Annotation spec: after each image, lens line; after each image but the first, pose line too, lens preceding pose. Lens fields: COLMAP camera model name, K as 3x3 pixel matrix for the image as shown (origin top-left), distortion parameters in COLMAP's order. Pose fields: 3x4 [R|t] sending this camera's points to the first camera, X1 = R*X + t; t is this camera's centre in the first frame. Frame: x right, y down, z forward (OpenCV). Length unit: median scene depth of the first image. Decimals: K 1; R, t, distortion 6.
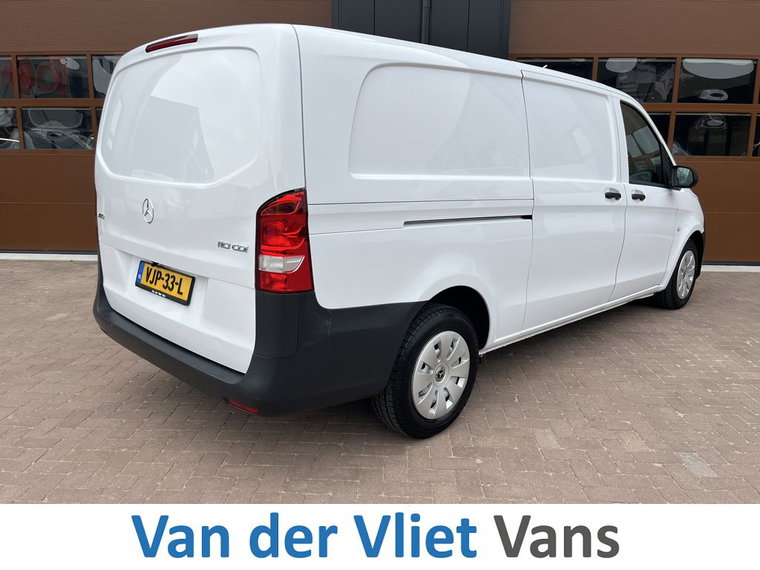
lens RADIAL K [[606.3, 0, 383.4], [0, 606.3, 281.5], [0, 0, 1]] dist [0.074374, -0.115879]
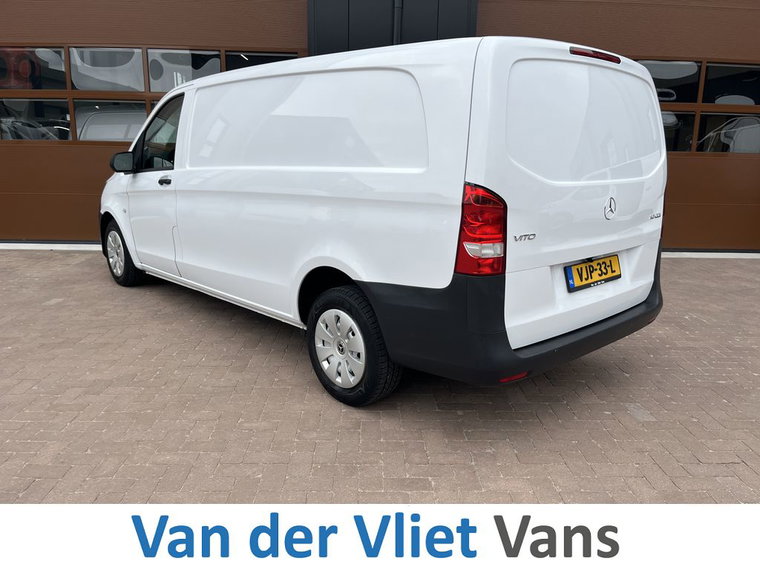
lens RADIAL K [[606.3, 0, 383.8], [0, 606.3, 291.9], [0, 0, 1]] dist [0.074374, -0.115879]
pose [[0.997842, -0.008155, 0.065153, -0.046749], [0.006187, 0.999520, 0.030357, 0.016940], [-0.065370, -0.029889, 0.997413, -0.112523]]
